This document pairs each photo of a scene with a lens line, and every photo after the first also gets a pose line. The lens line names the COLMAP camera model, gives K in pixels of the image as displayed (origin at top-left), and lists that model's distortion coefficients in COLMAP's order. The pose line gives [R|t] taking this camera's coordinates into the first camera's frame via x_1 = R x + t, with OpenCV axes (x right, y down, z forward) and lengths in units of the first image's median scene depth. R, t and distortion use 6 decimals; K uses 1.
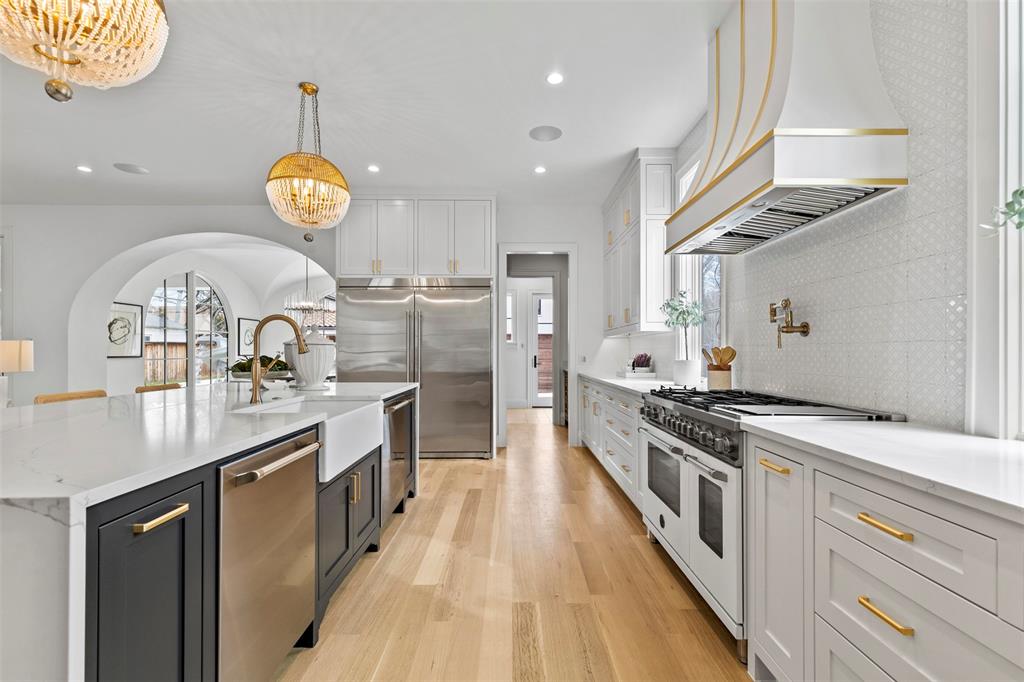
lens RADIAL K [[467.5, 0, 526.4], [0, 467.5, 352.2], [0, 0, 1]] dist [0.001252, -0.000047]
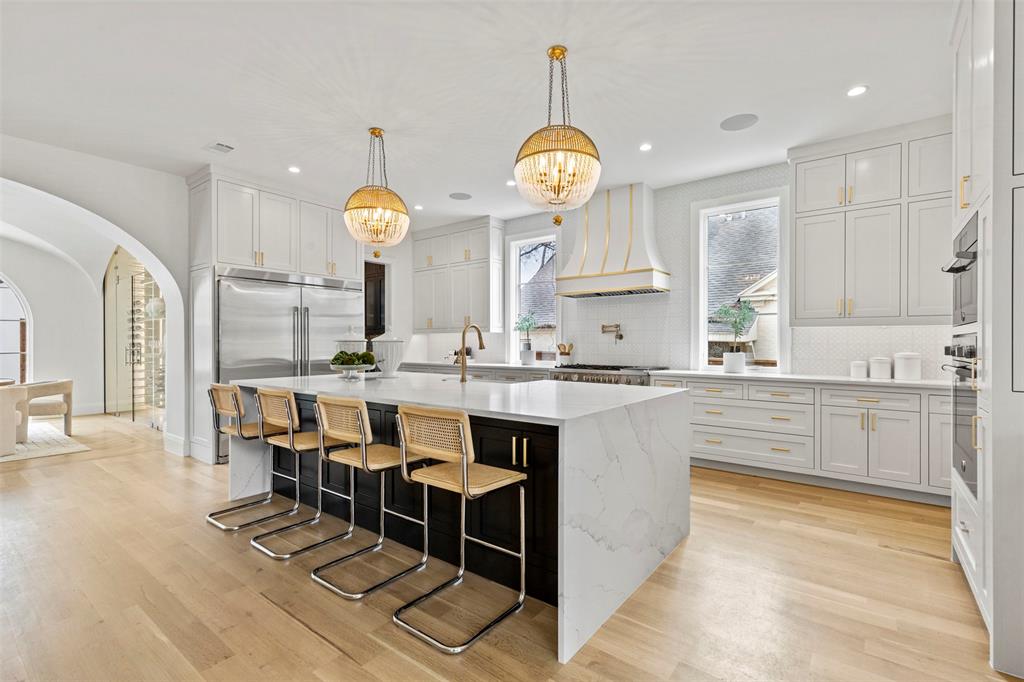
lens RADIAL K [[464.0, 0, 516.5], [0, 464.0, 342.9], [0, 0, 1]] dist [0.005301, -0.000061]
pose [[0.626198, 0.007267, 0.779630, -1.649923], [-0.006441, 0.999971, -0.004148, -0.005587], [-0.779638, -0.002424, 0.626226, -0.089964]]
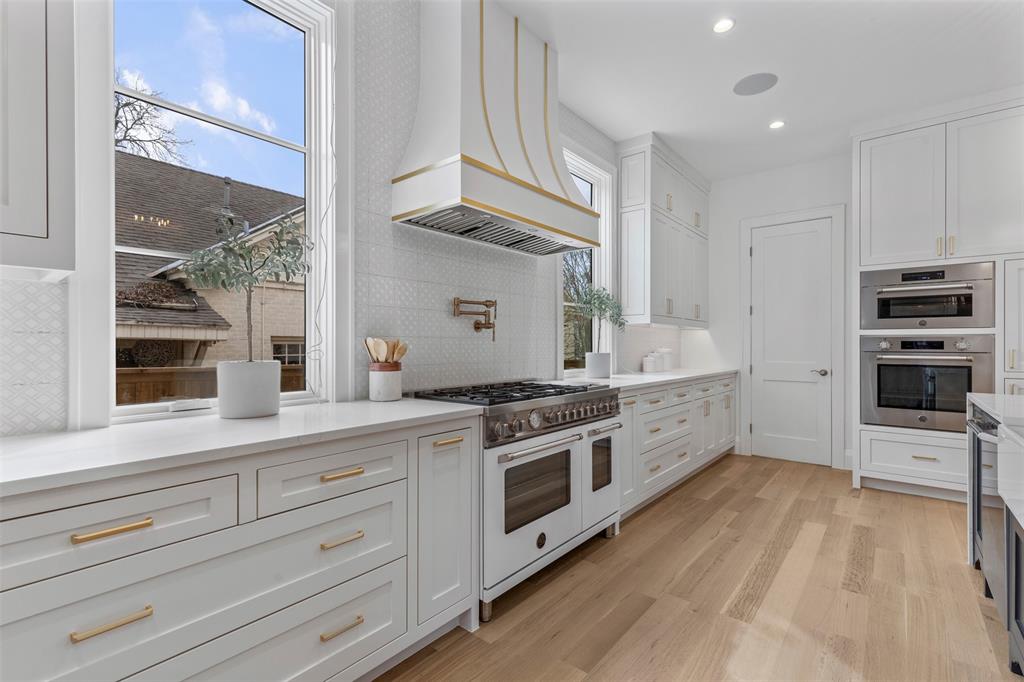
lens RADIAL K [[464.0, 0, 516.5], [0, 464.0, 342.9], [0, 0, 1]] dist [0.005301, -0.000061]
pose [[-0.753116, 0.008195, 0.657836, -0.268731], [0.002739, 0.999953, -0.009322, 0.004792], [-0.657881, -0.005219, -0.753103, 1.867439]]
